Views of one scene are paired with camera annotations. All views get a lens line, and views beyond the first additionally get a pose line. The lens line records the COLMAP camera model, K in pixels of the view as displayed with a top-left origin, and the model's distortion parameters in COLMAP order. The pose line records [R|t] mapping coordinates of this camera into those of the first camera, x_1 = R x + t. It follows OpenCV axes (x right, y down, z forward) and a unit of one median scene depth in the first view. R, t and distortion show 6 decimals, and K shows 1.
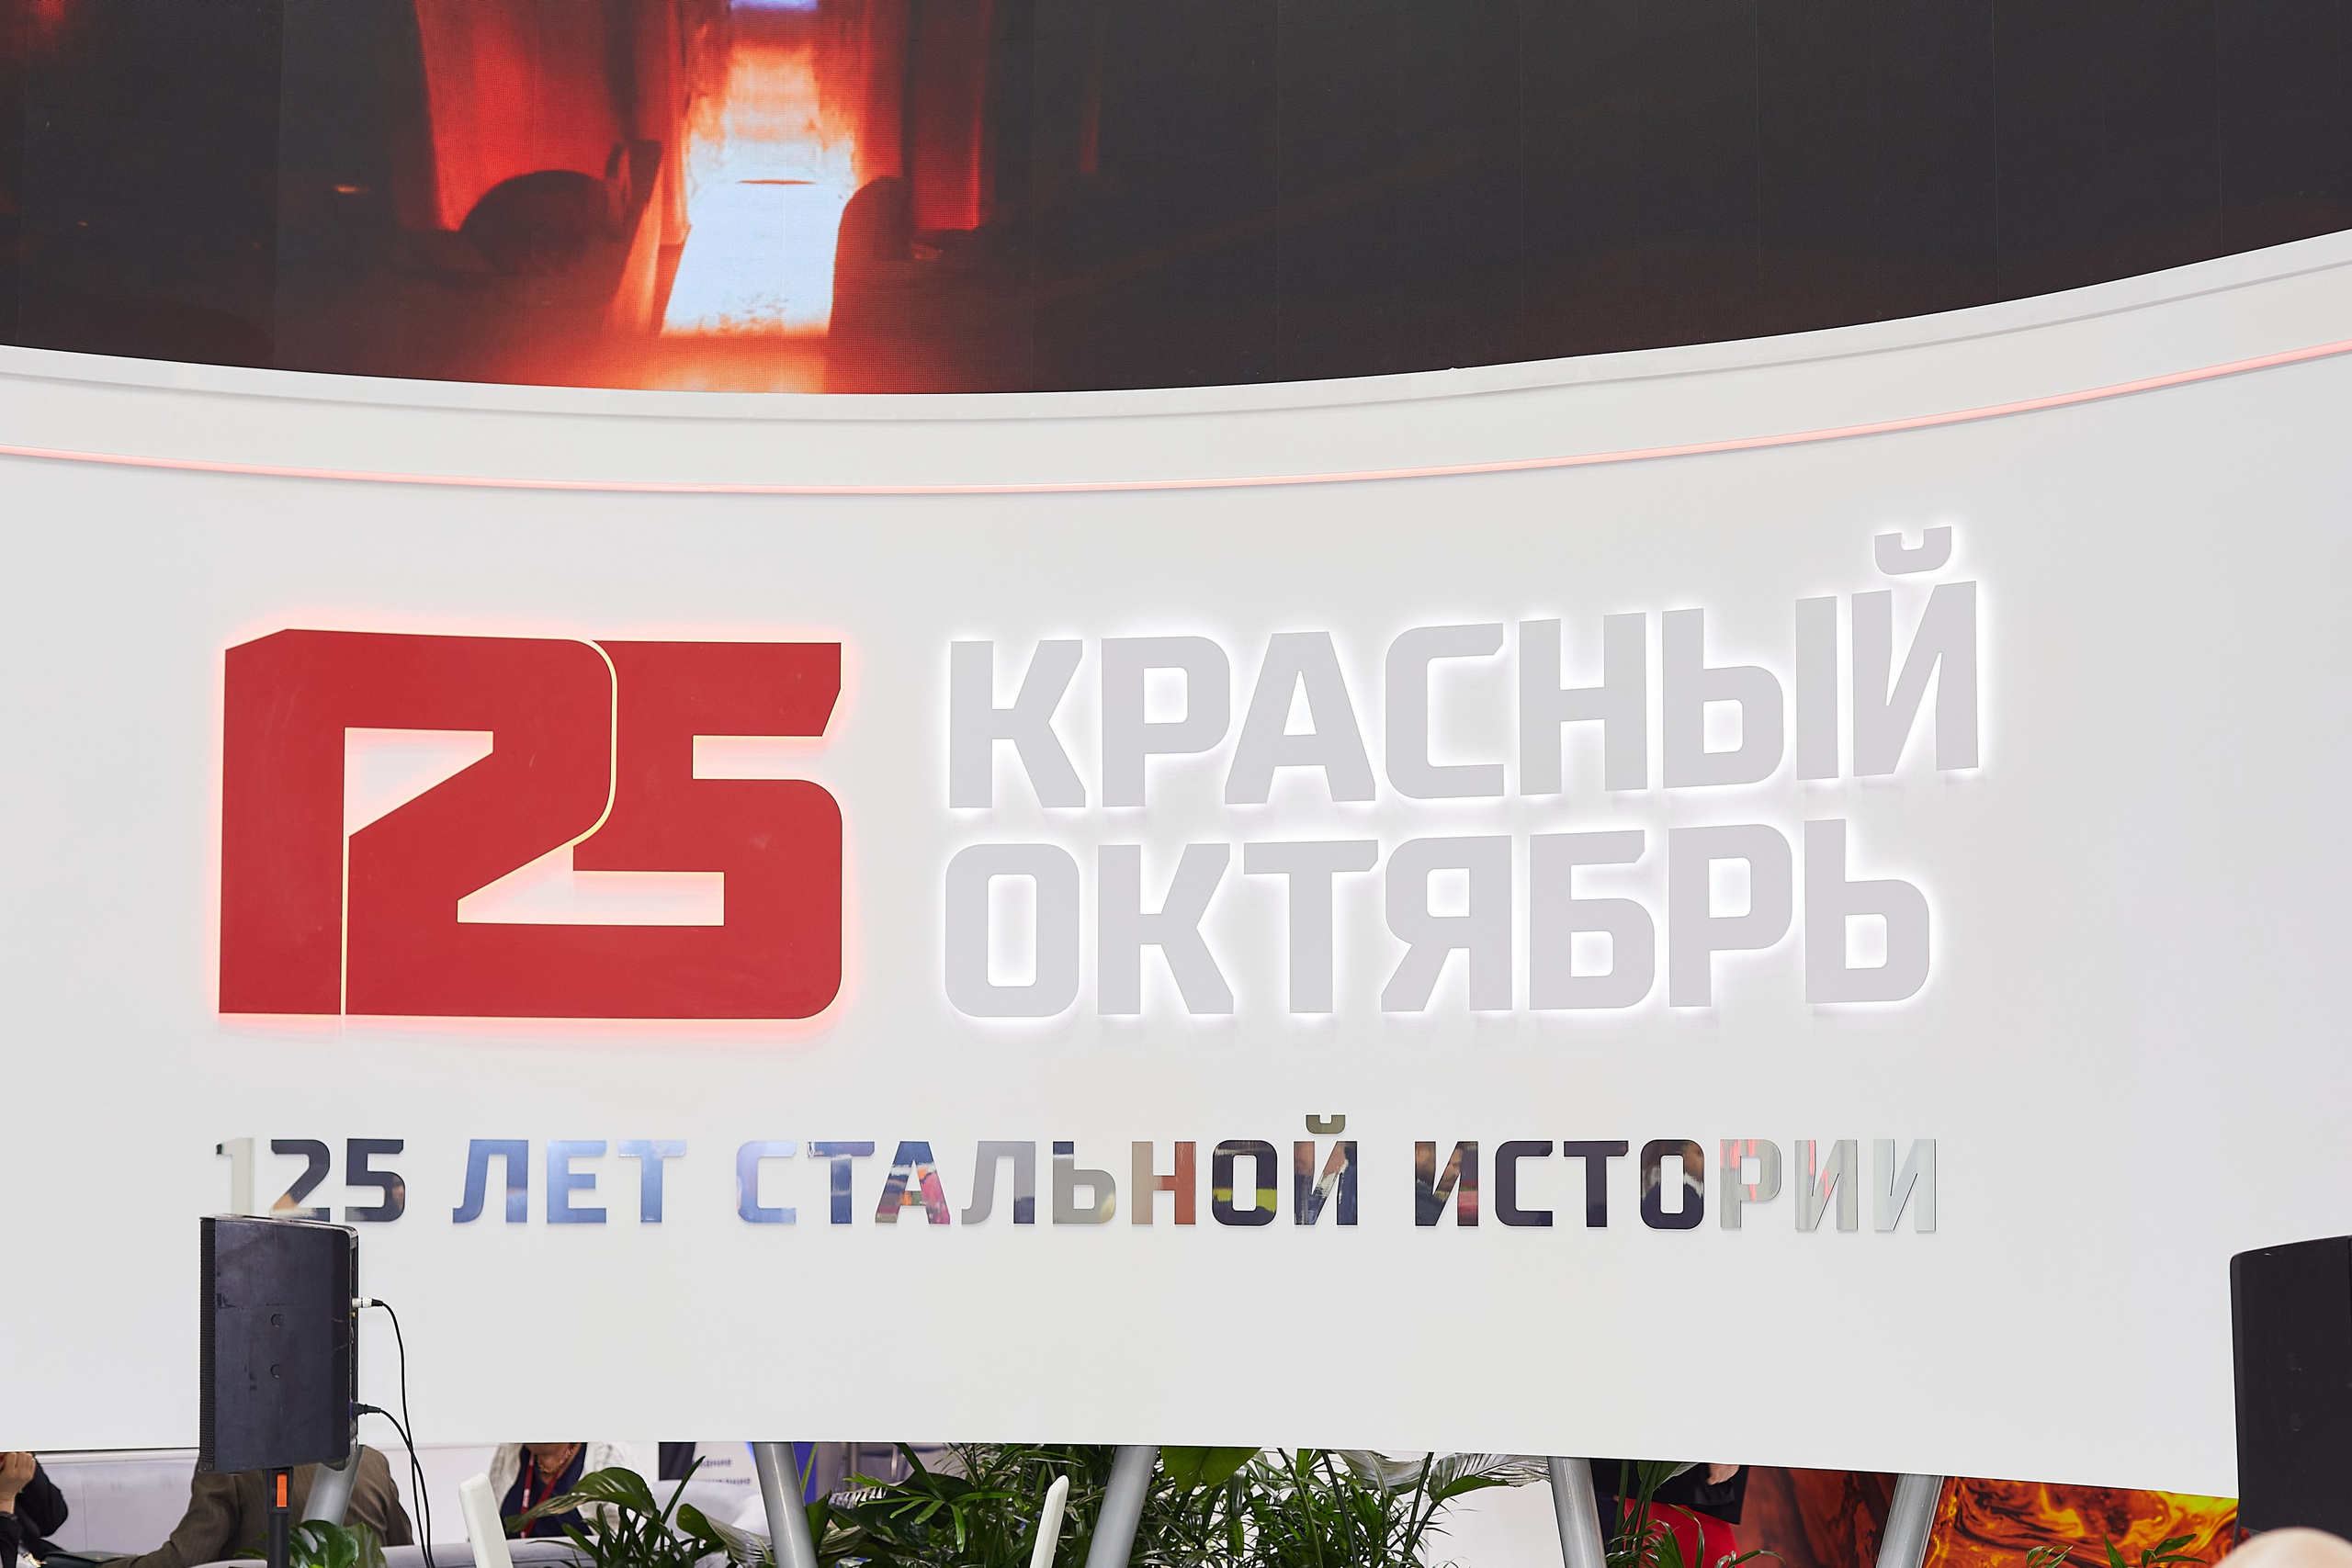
lens RADIAL K [[3694.8, 0, 1217.4], [0, 3694.8, 937.8], [0, 0, 1]] dist [-0.102794, -0.062391]
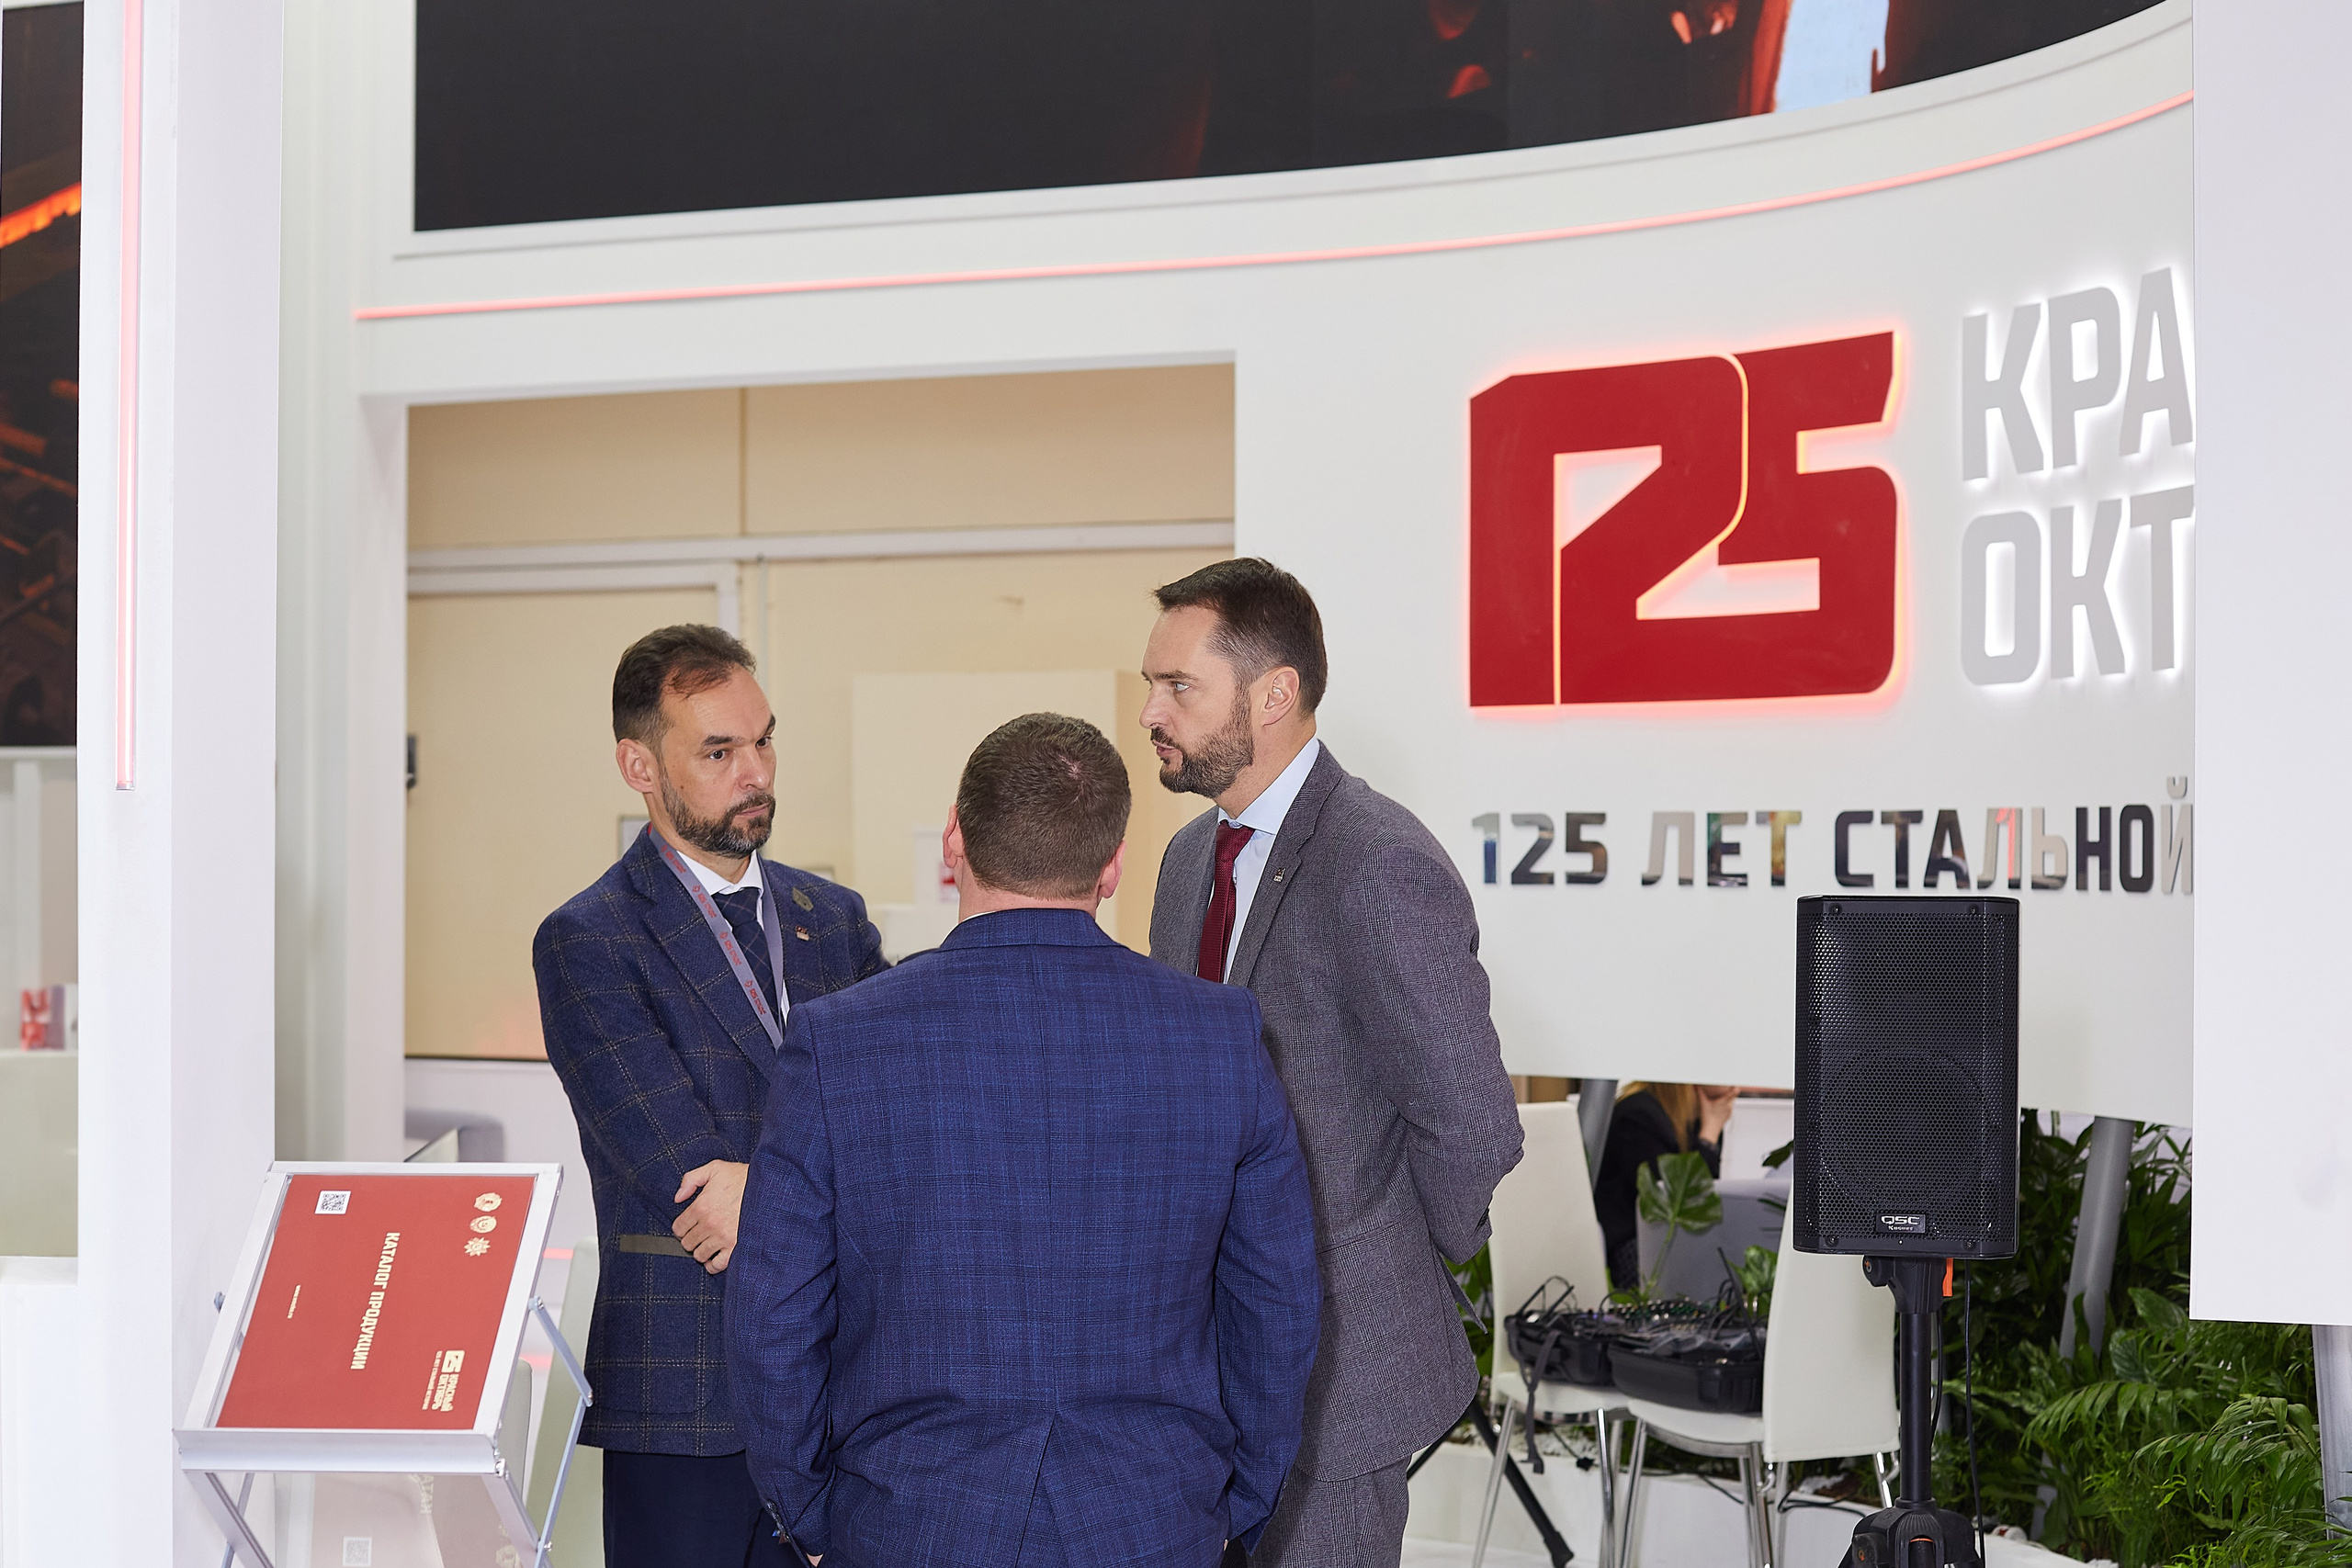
lens RADIAL K [[3984.1, 0, 1421.2], [0, 3984.1, 926.1], [0, 0, 1]] dist [-0.114710, 0.116519]
pose [[0.555070, 0.013742, -0.831690, 0.766677], [0.054510, 0.997113, 0.052856, 0.021369], [0.830016, -0.074675, 0.552718, 0.264658]]
